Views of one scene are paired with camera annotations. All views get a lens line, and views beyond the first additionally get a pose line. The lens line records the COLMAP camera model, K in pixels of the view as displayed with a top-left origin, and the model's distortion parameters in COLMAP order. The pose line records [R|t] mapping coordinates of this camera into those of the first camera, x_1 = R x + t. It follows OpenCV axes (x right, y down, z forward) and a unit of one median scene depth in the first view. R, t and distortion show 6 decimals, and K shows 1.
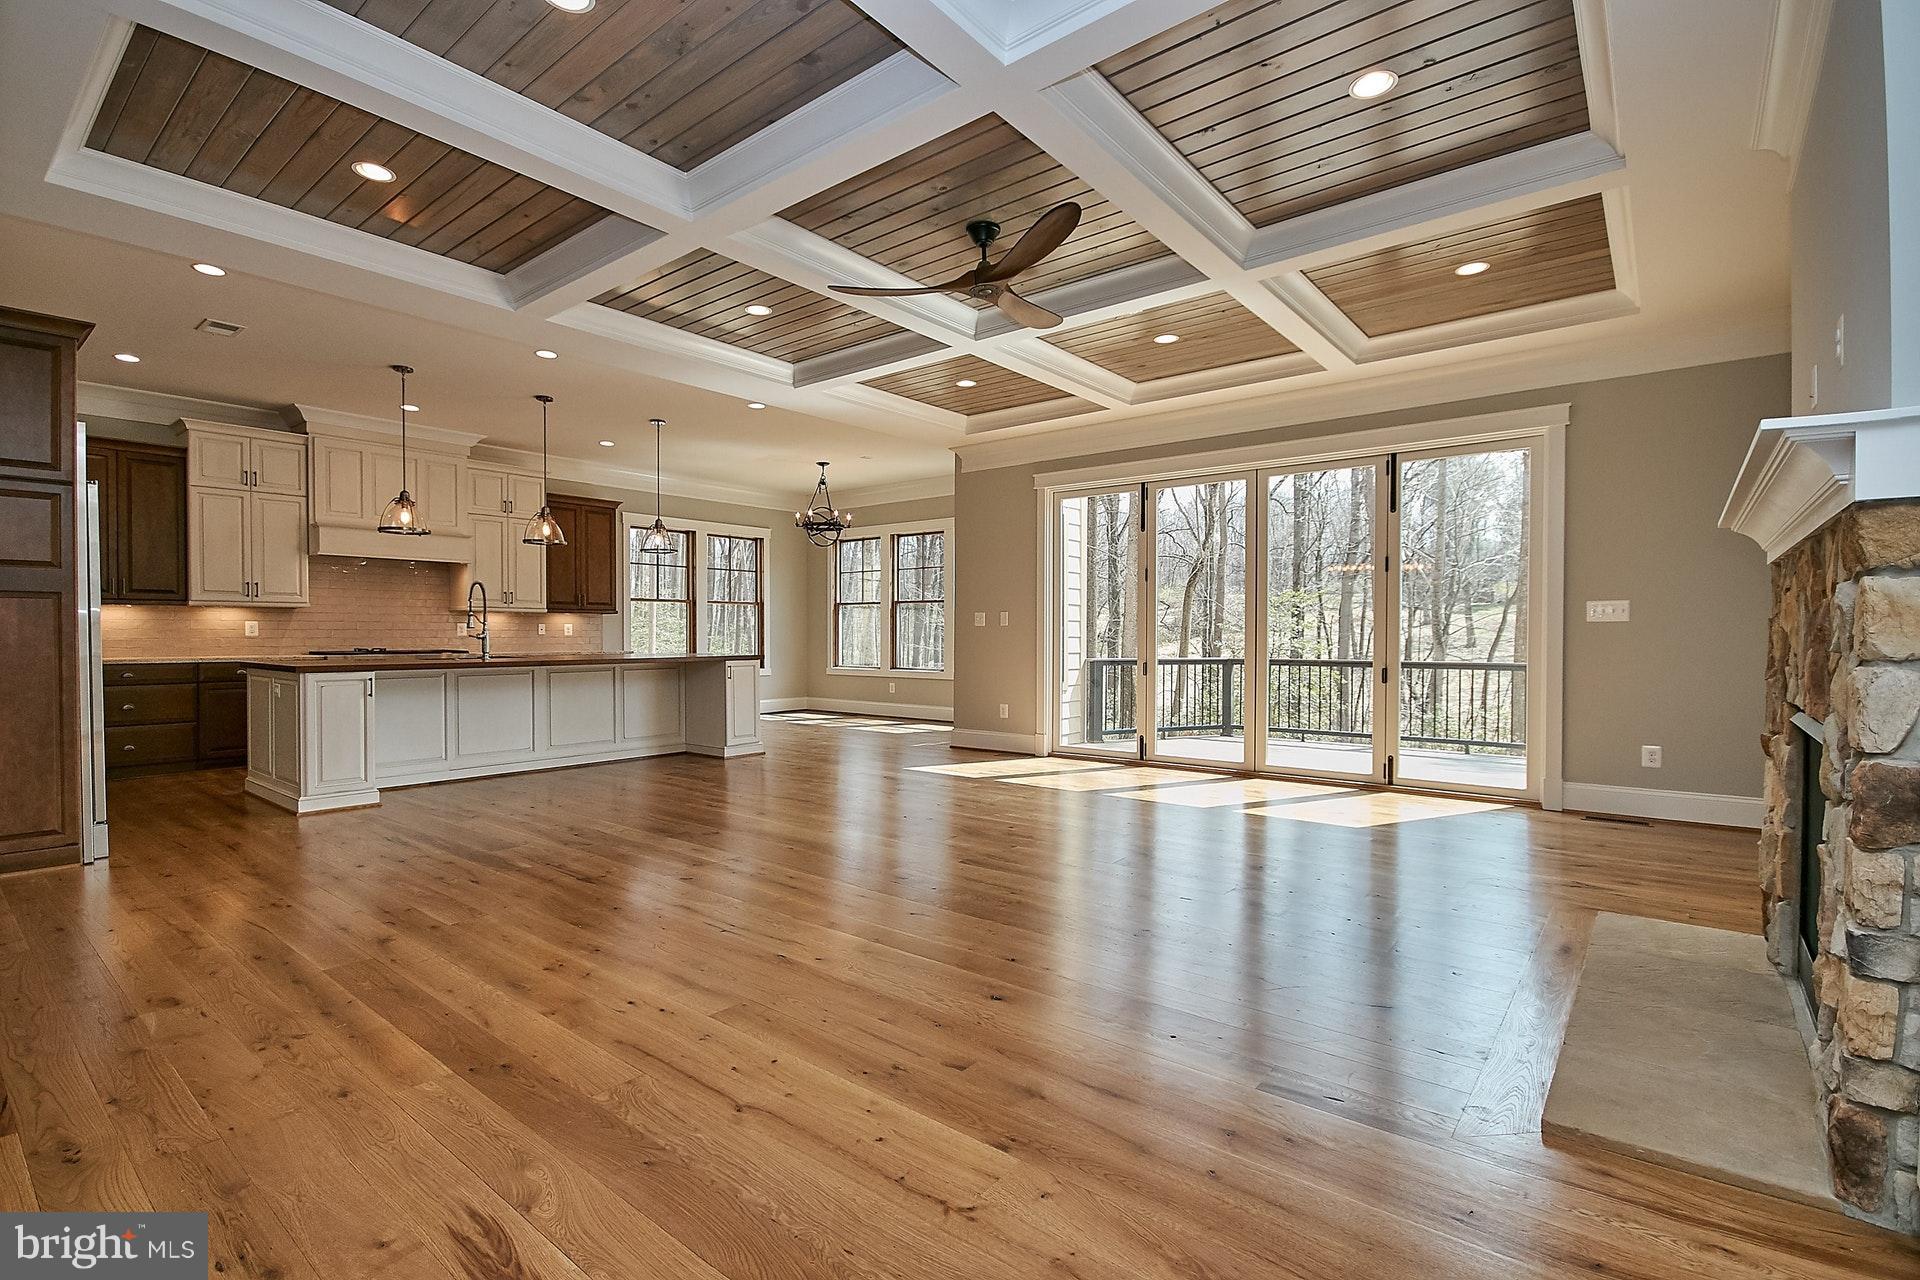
lens RADIAL K [[882.9, 0, 944.2], [0, 882.9, 646.6], [0, 0, 1]] dist [0.000454, -0.000694]
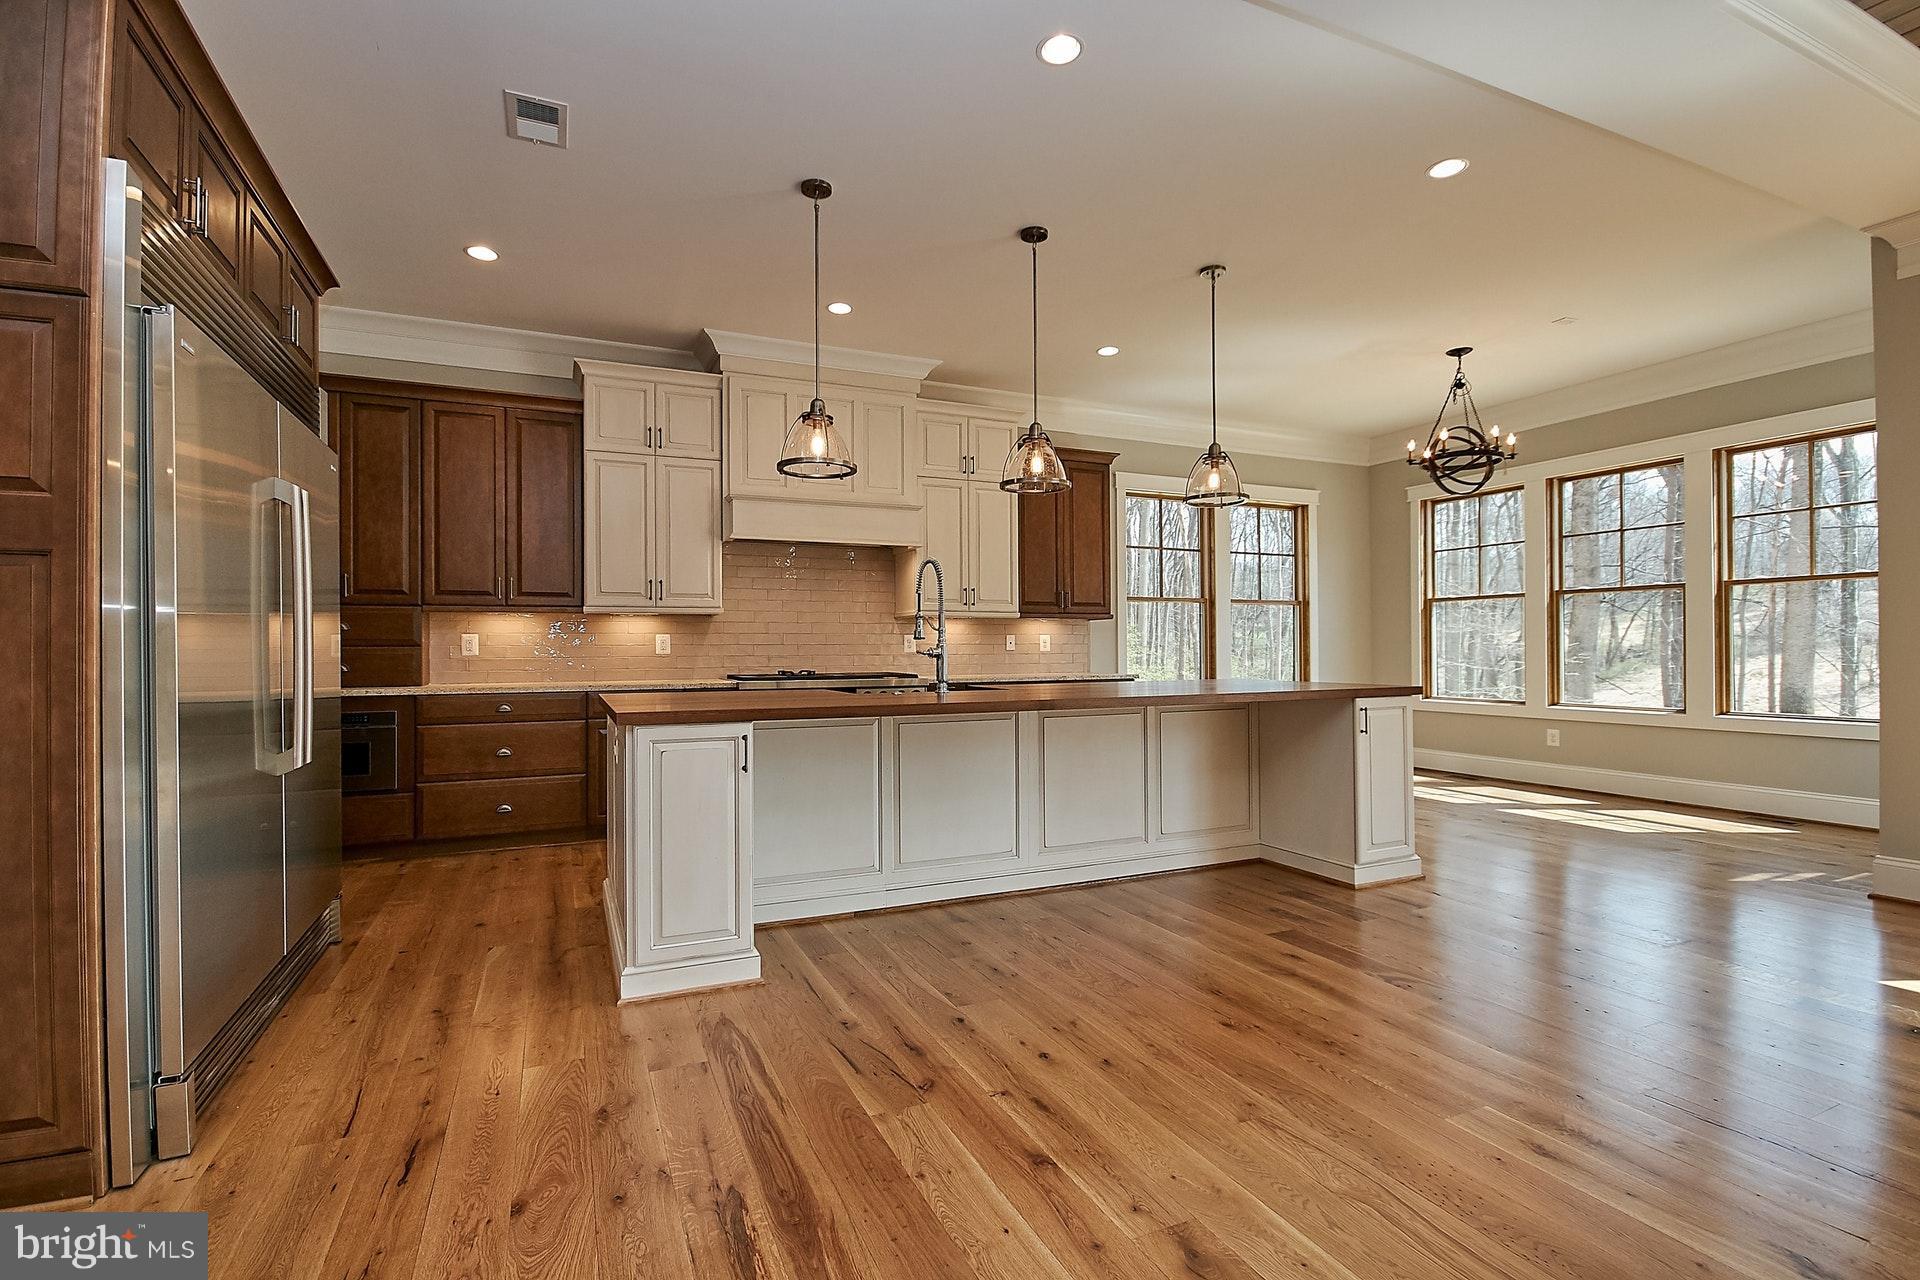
lens RADIAL K [[882.9, 0, 961.1], [0, 882.9, 652.9], [0, 0, 1]] dist [0.000454, -0.000694]
pose [[0.899897, -0.004575, -0.436078, -0.216723], [-0.000369, 0.999937, -0.011252, -0.004265], [0.436101, 0.010287, 0.899839, 0.410414]]
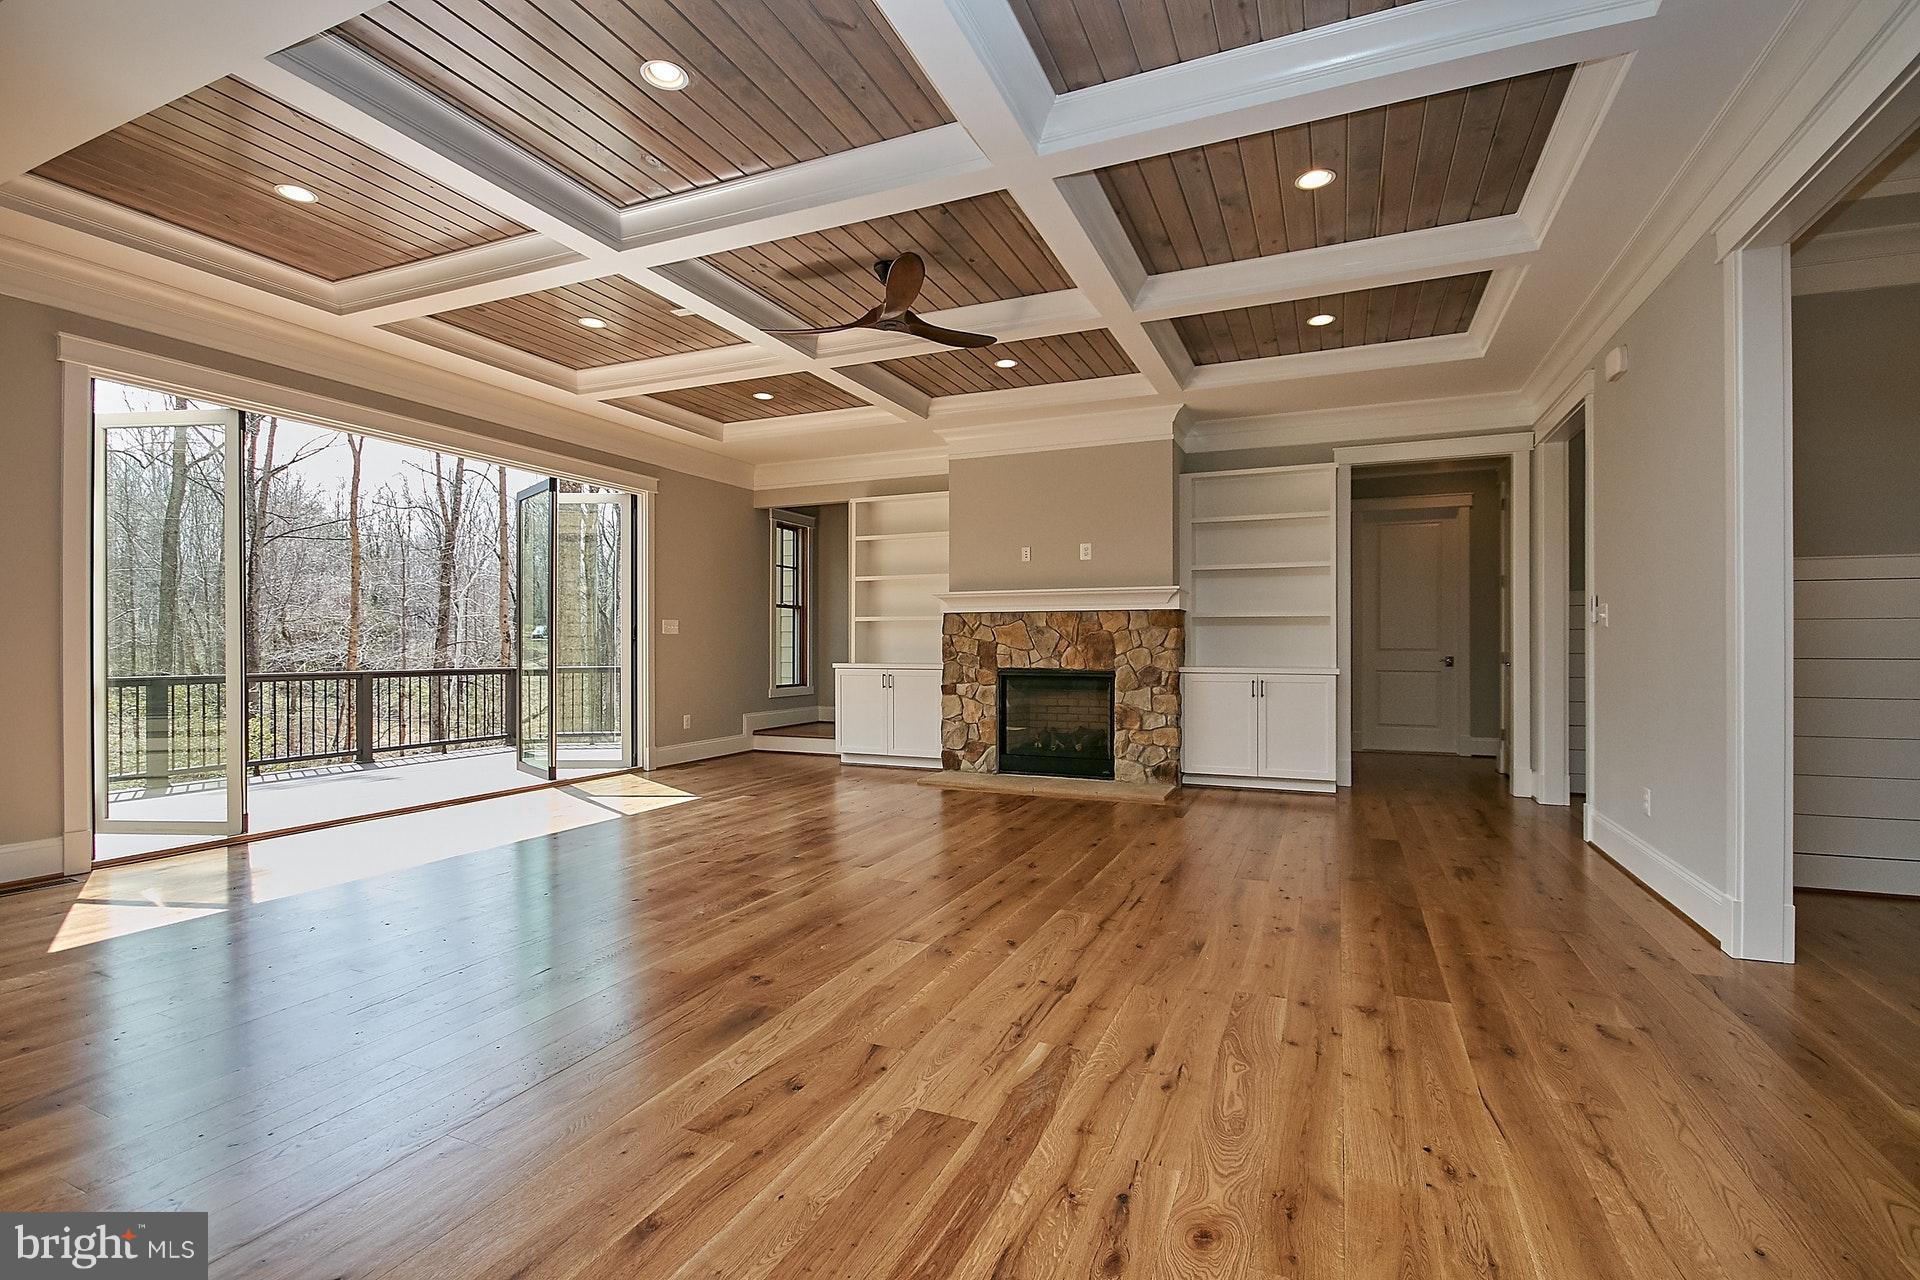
lens RADIAL K [[882.9, 0, 948.0], [0, 882.9, 640.9], [0, 0, 1]] dist [0.000454, -0.000694]
pose [[-0.275216, 0.006177, 0.961363, -1.264181], [0.009017, 0.999952, -0.003844, -0.010668], [-0.961340, 0.007611, -0.275258, 1.533016]]
